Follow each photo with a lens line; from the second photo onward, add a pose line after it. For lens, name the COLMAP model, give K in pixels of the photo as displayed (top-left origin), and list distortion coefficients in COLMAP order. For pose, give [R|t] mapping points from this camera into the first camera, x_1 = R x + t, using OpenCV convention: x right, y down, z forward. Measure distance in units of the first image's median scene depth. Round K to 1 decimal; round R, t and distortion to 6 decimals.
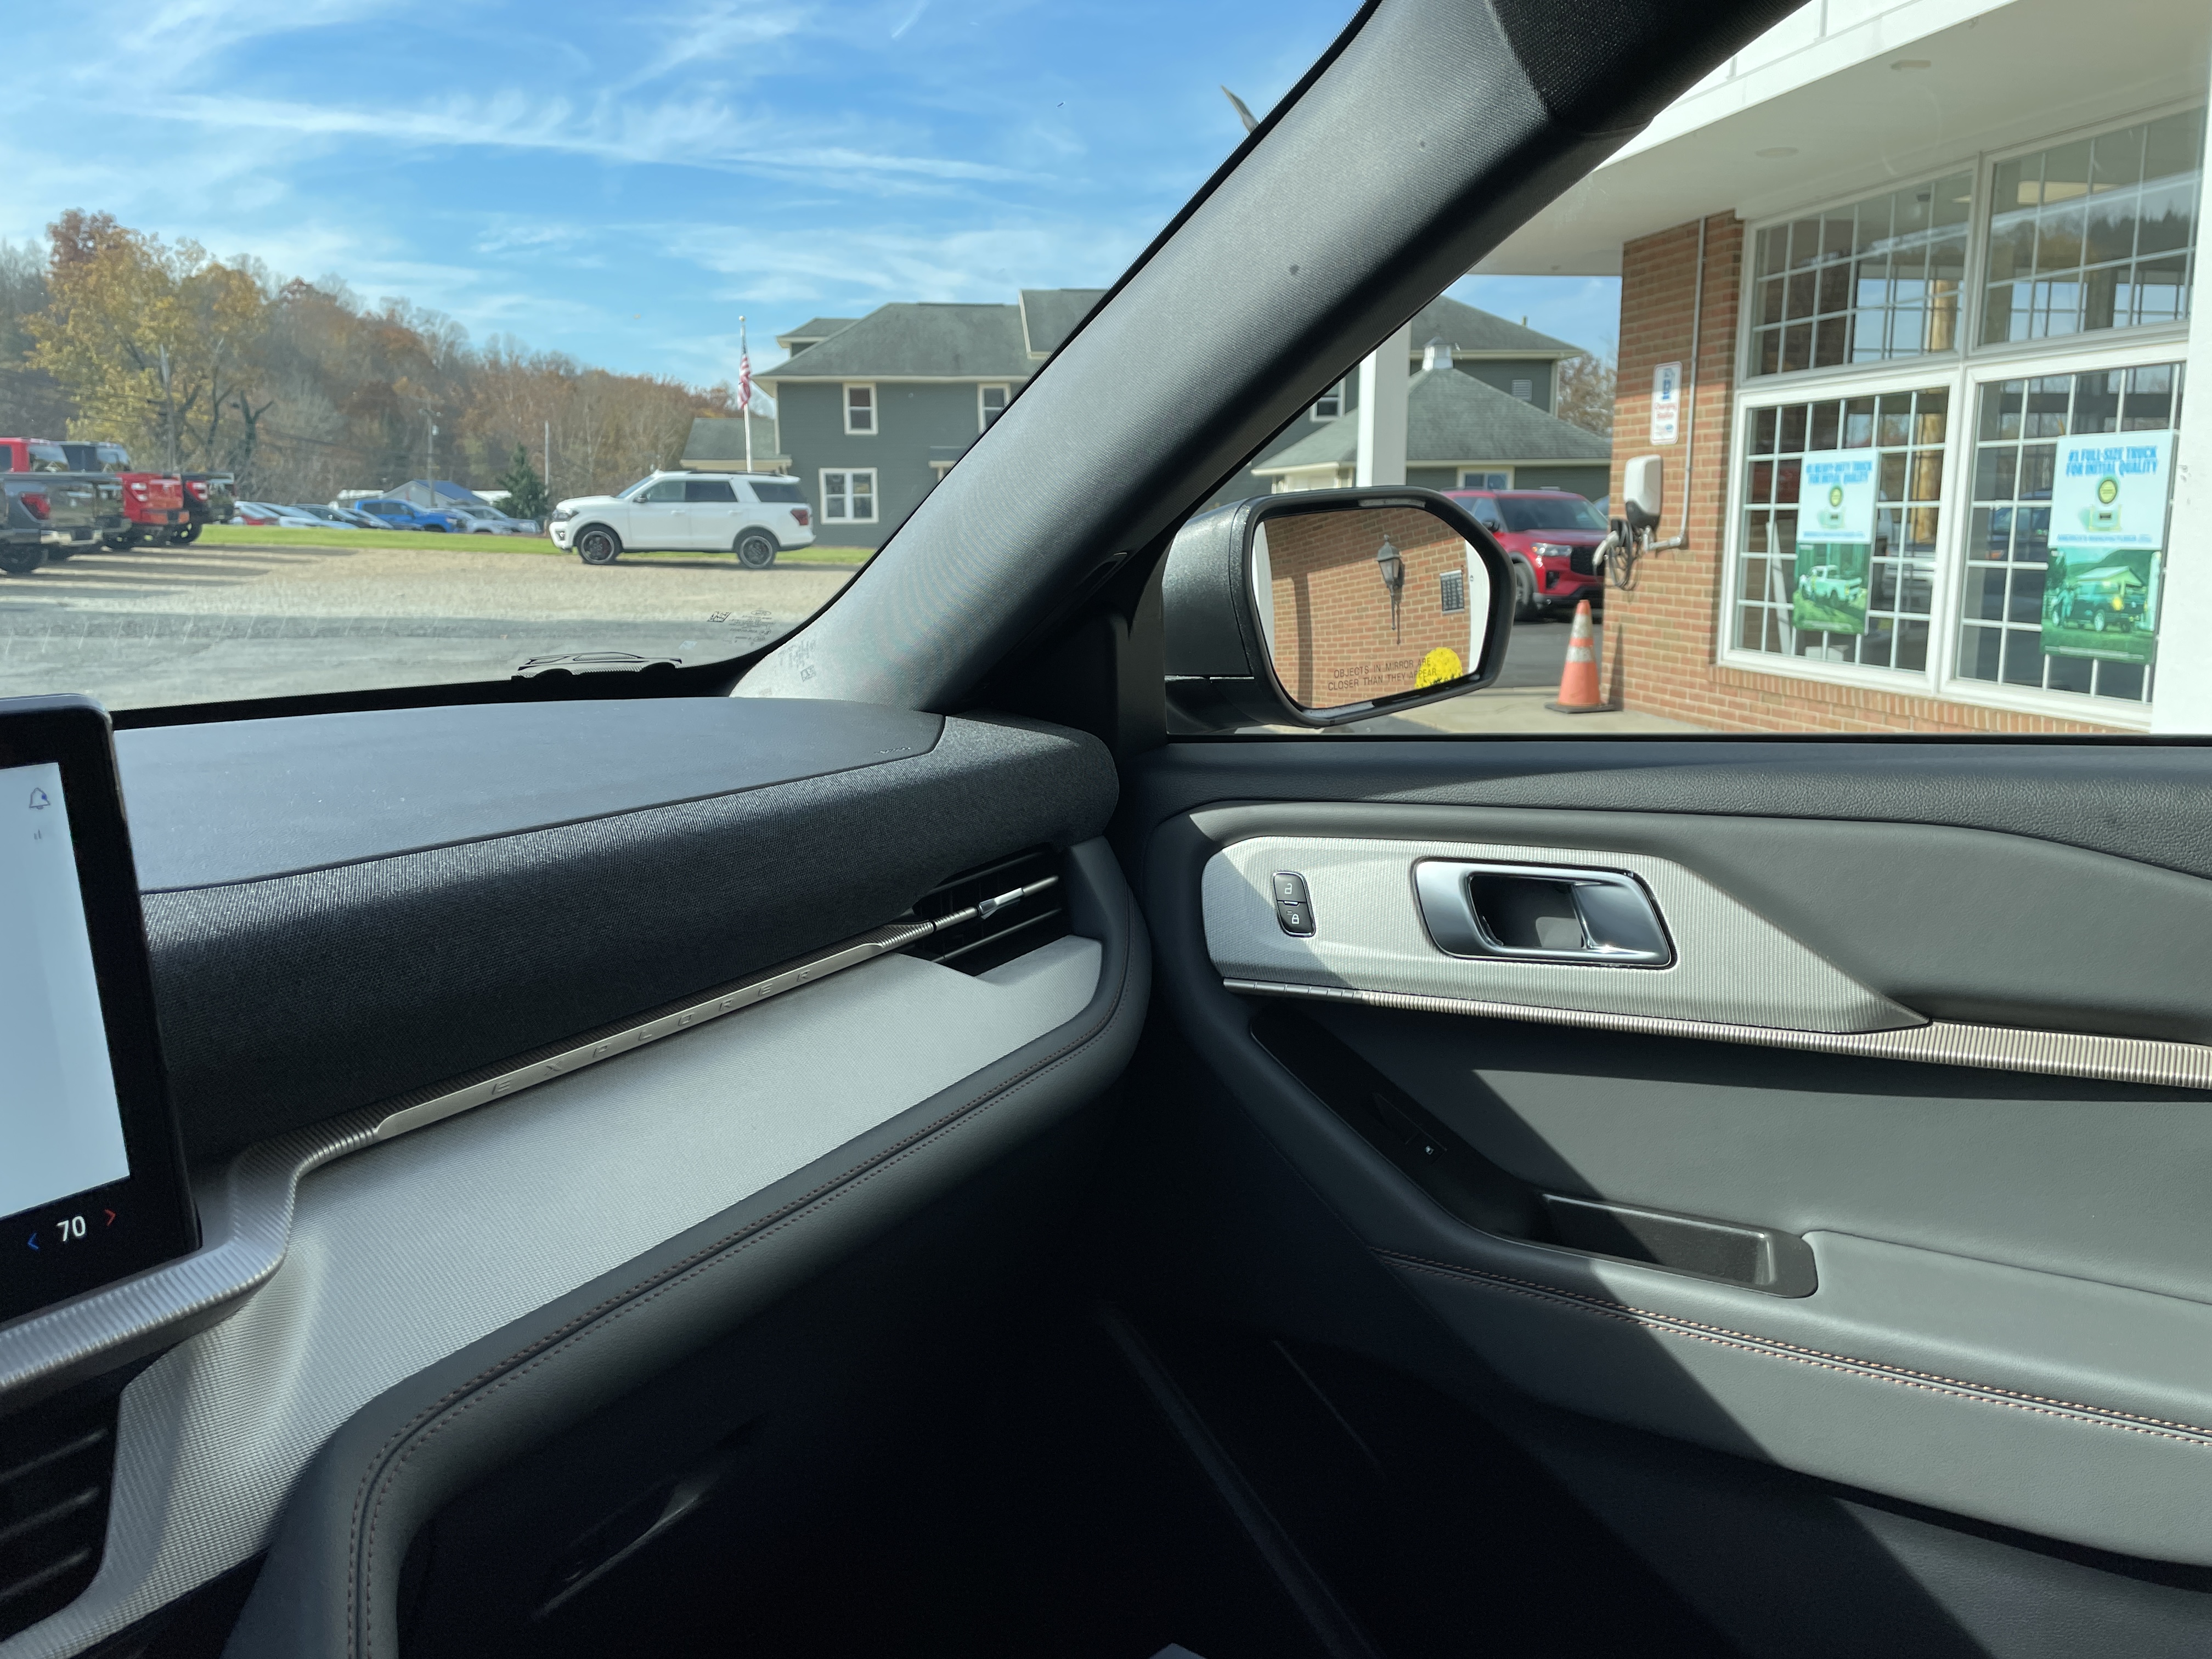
lens RADIAL K [[1669.1, 0, 1094.0], [0, 1669.1, 841.9], [0, 0, 1]] dist [0.096710, -0.117684]
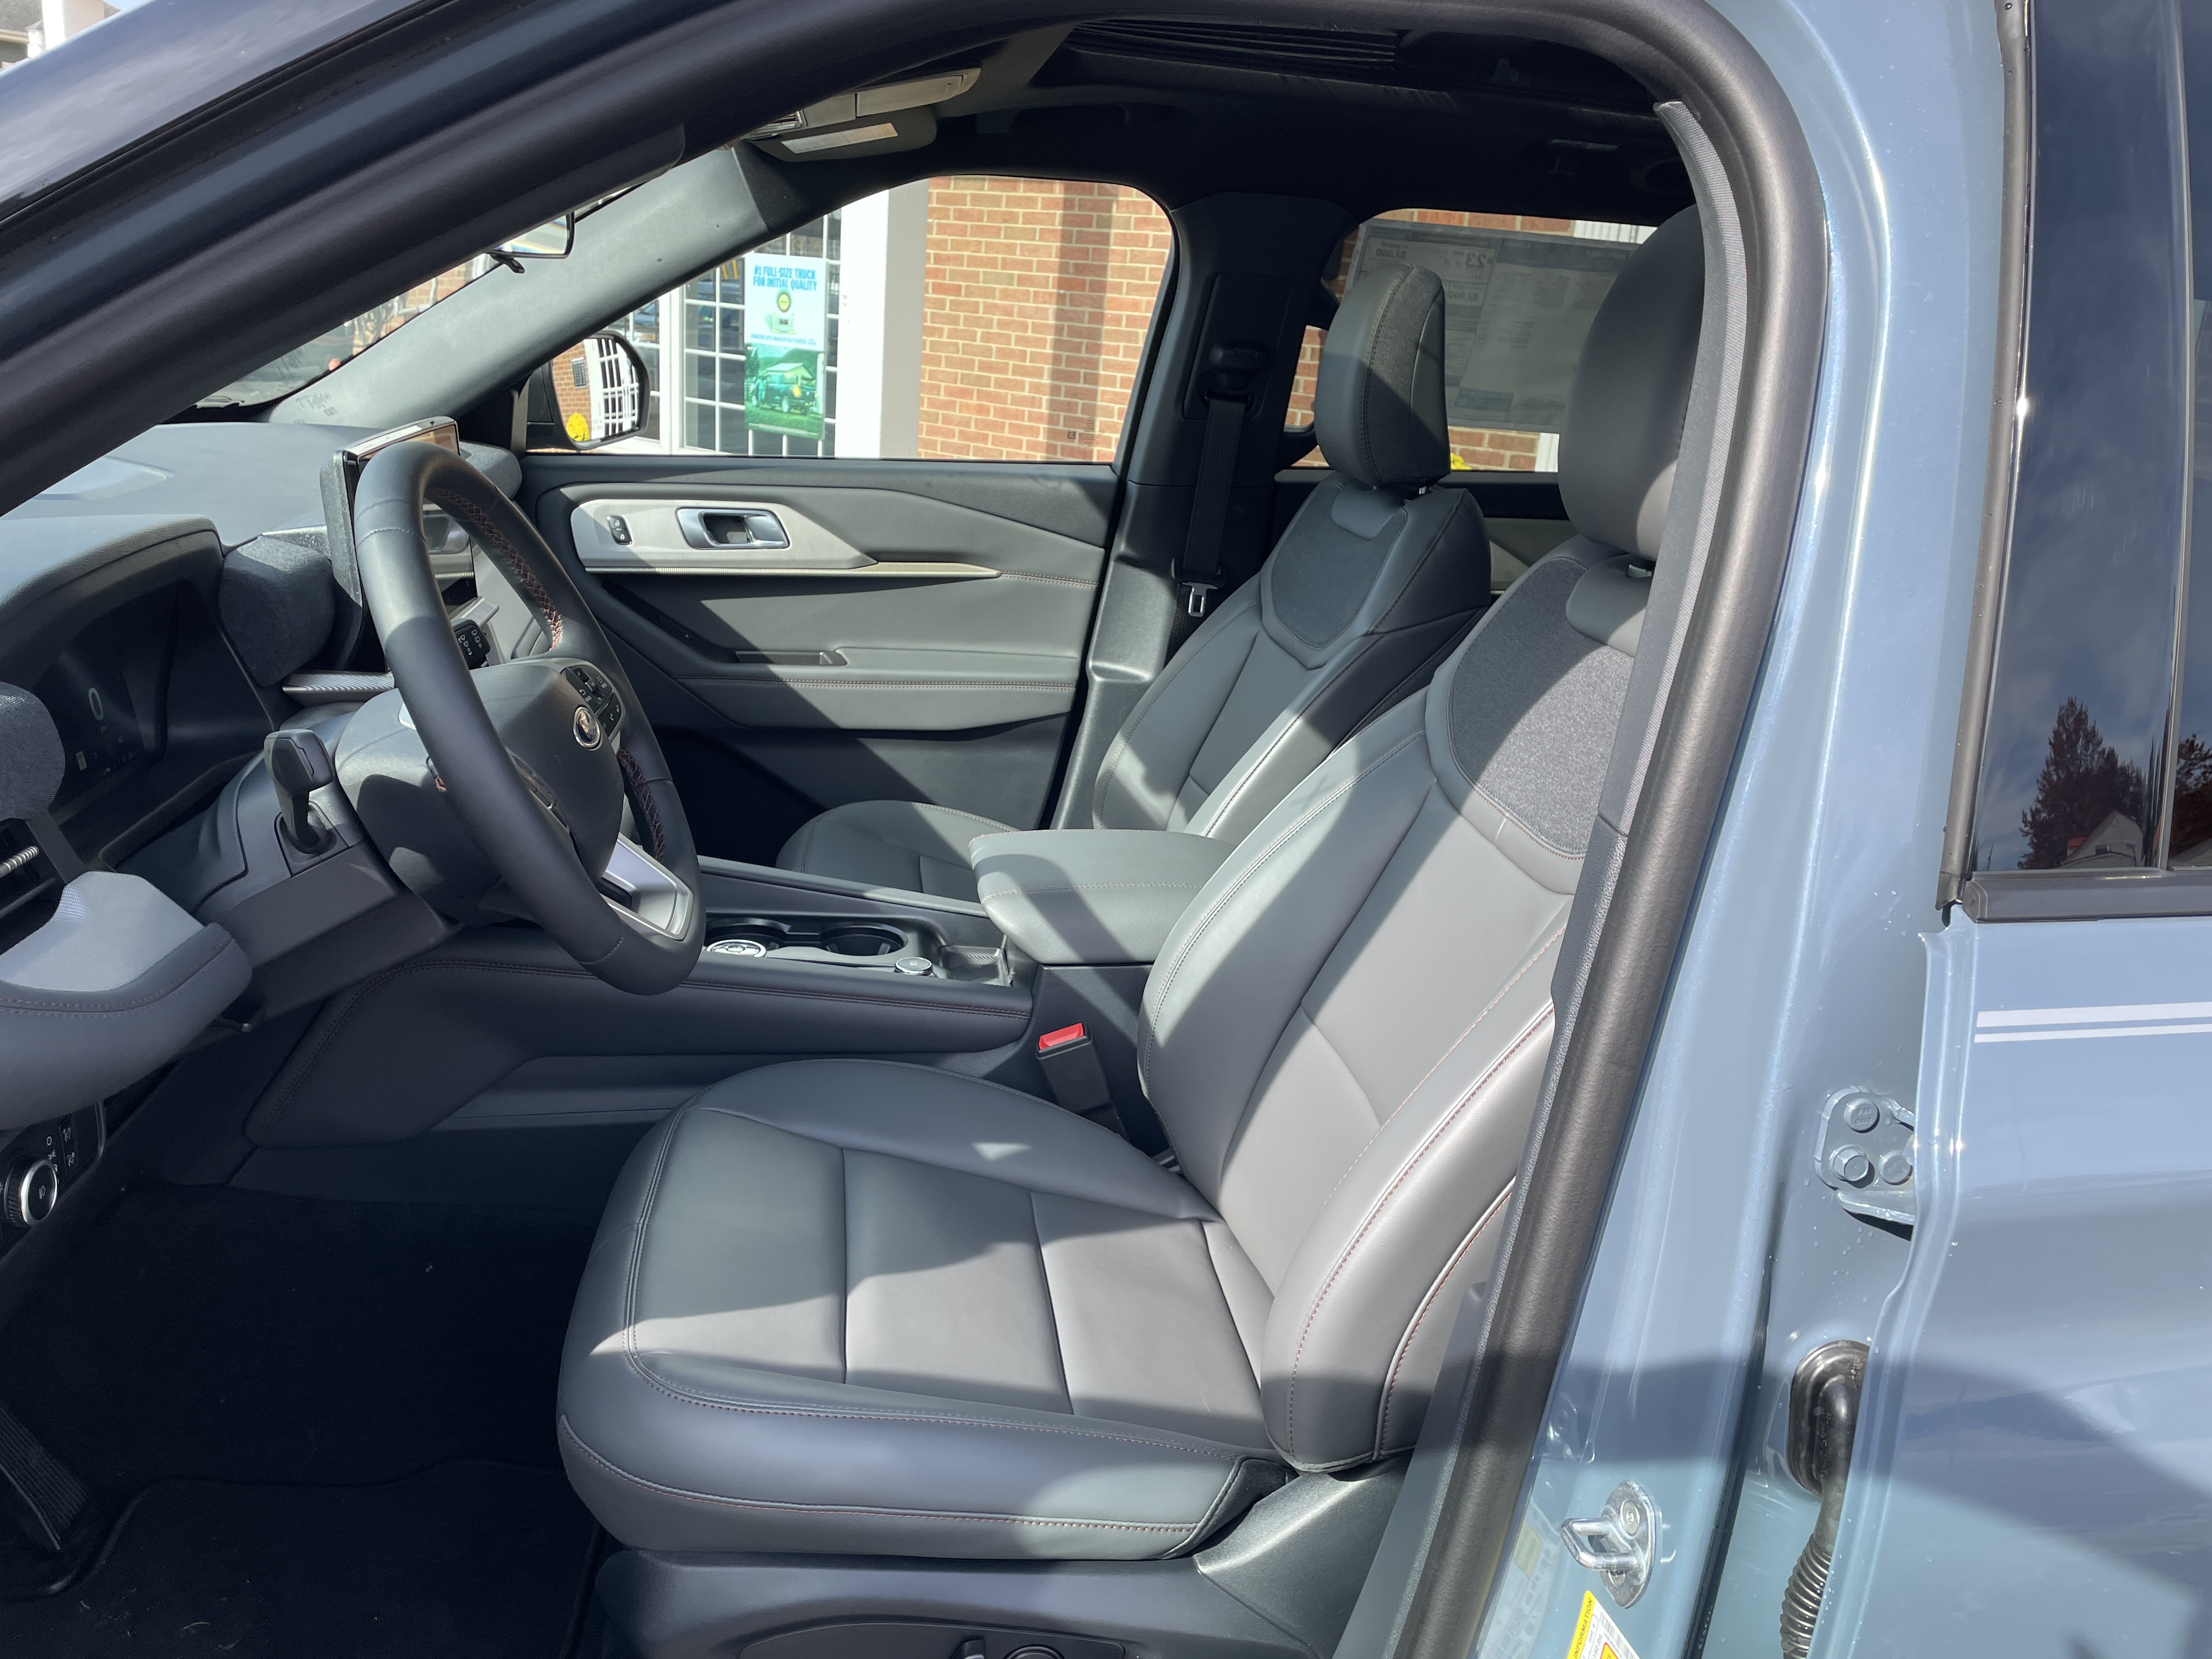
lens RADIAL K [[1667.9, 0, 1113.6], [0, 1667.9, 842.2], [0, 0, 1]] dist [0.099096, -0.122278]
pose [[0.737785, -0.131931, 0.662018, -0.094386], [0.041667, 0.987745, 0.150409, 0.013913], [-0.673748, -0.083385, 0.734241, -0.112864]]
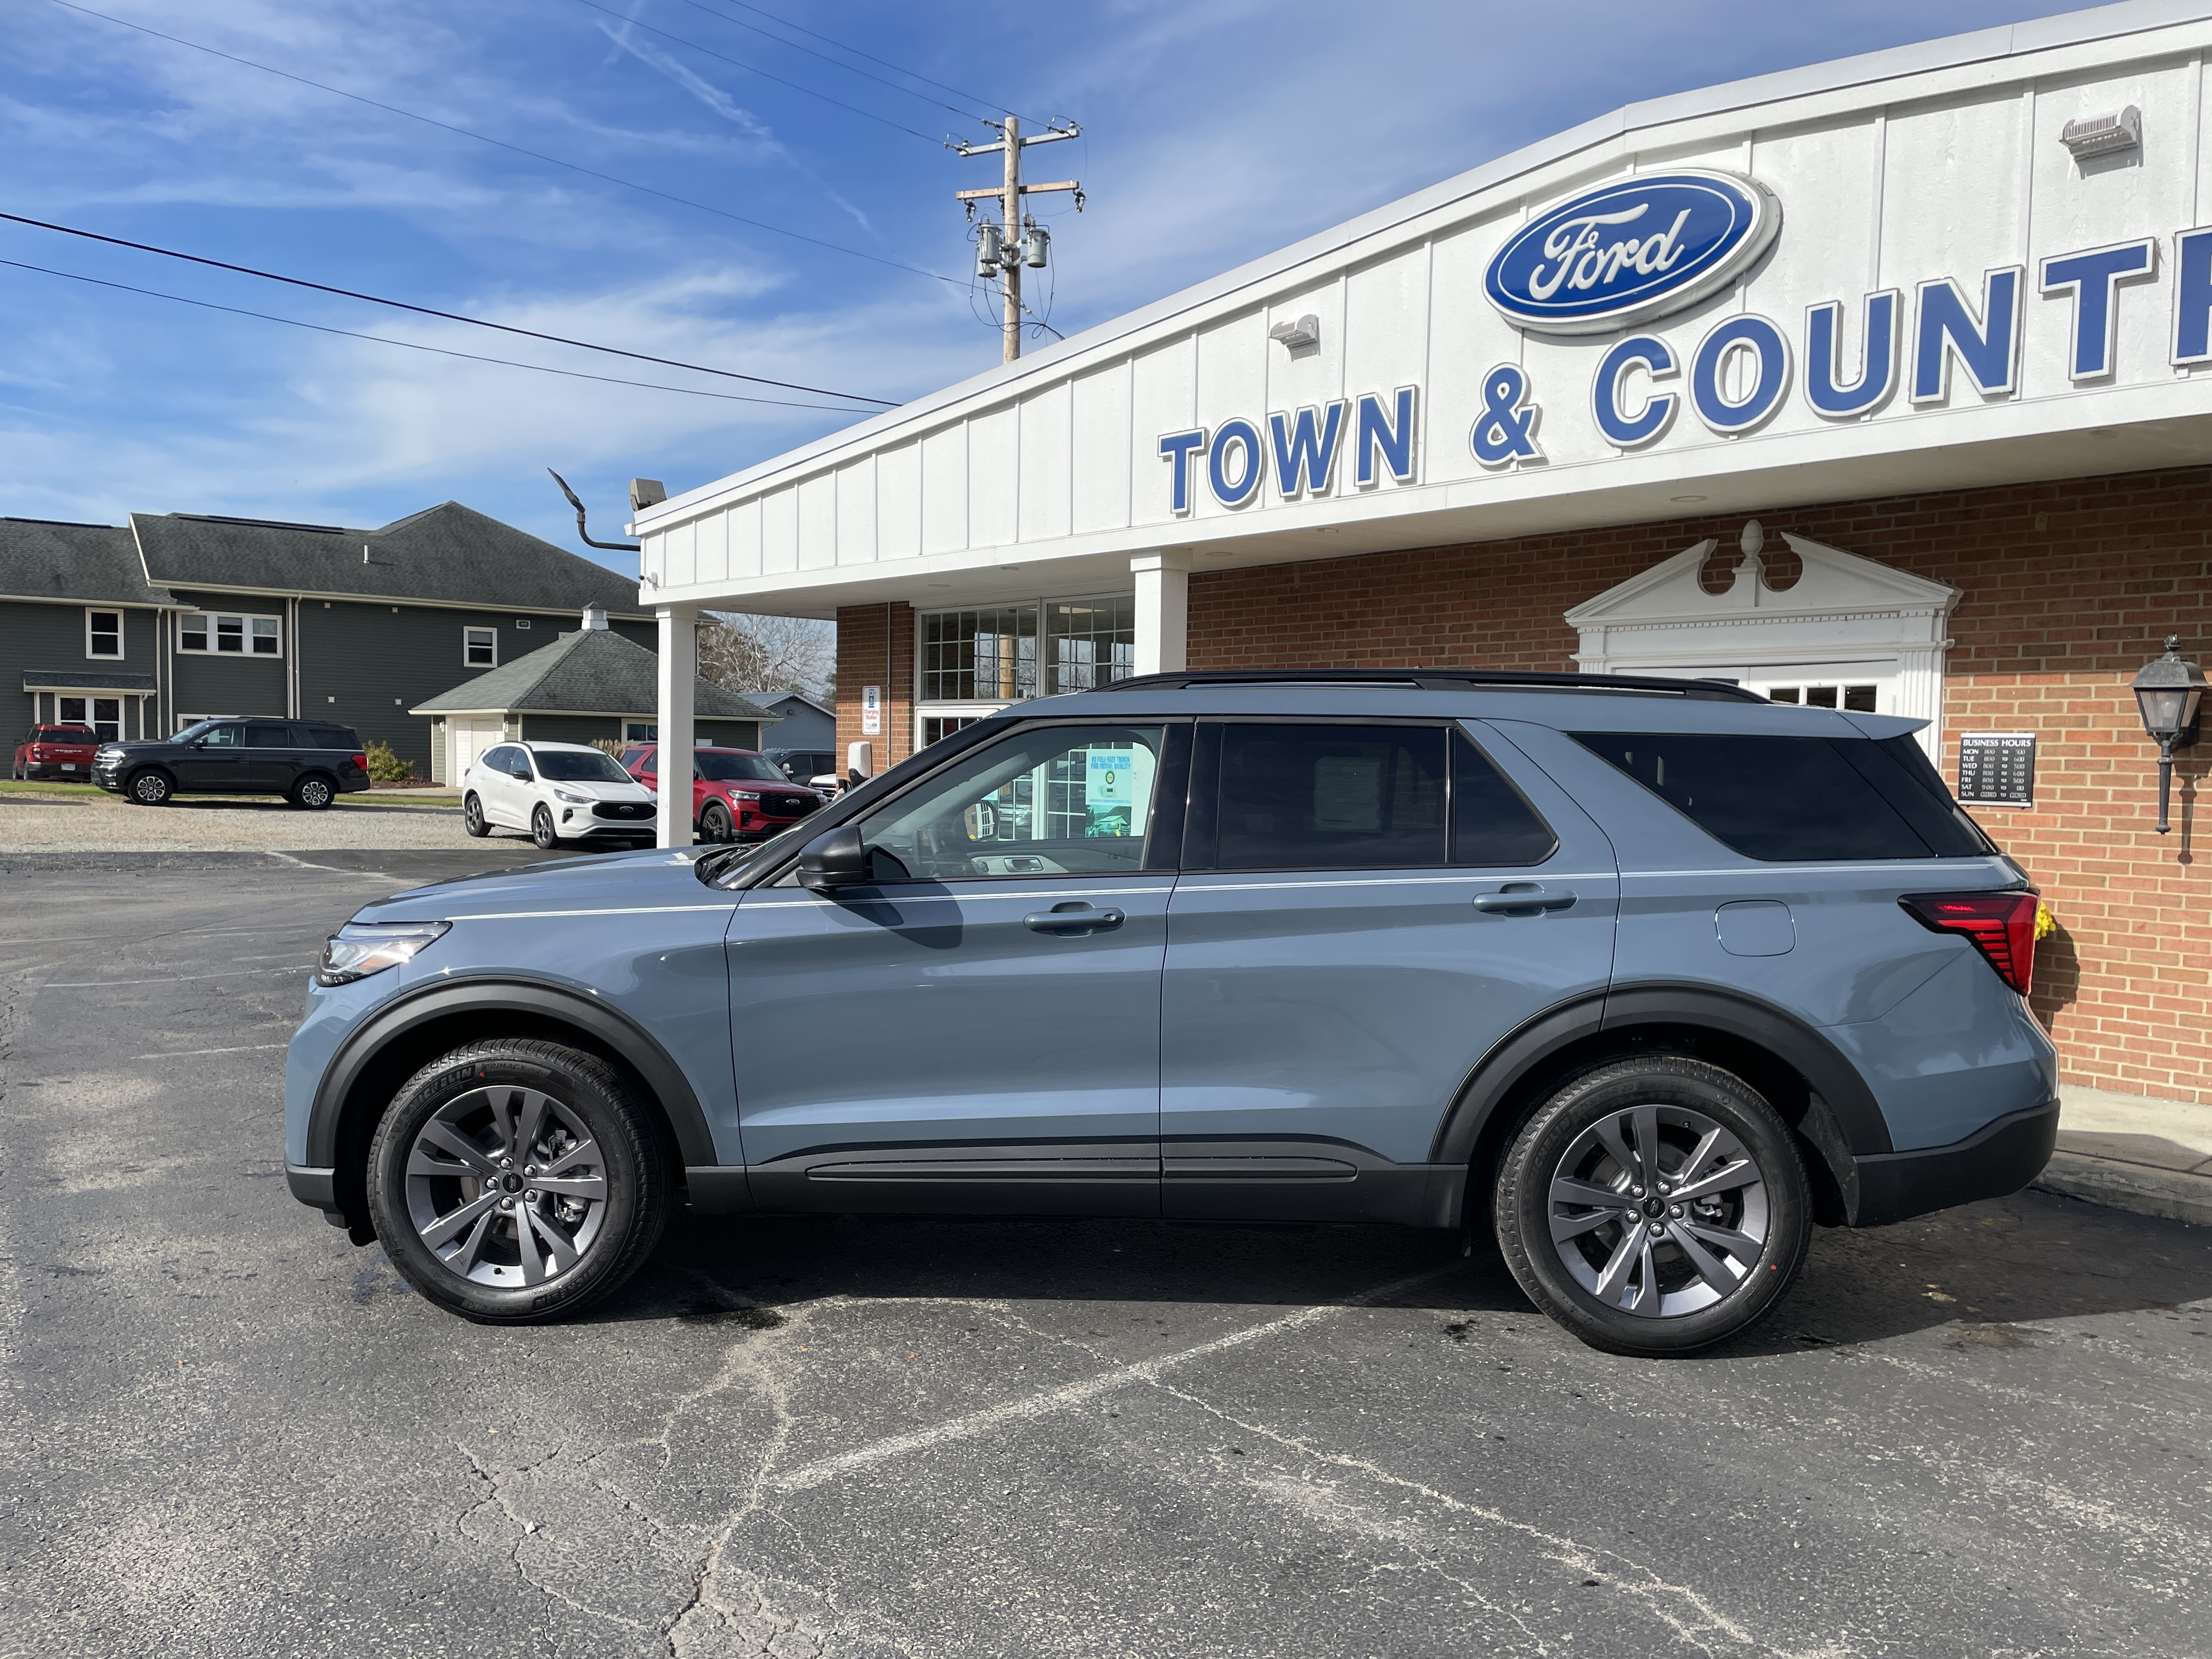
lens RADIAL K [[1667.9, 0, 1113.6], [0, 1667.9, 842.2], [0, 0, 1]] dist [0.099096, -0.122278]
pose [[0.867806, 0.001467, 0.496901, -0.264771], [0.068523, 0.990088, -0.122596, 0.077444], [-0.492155, 0.140438, 0.859104, -0.478360]]
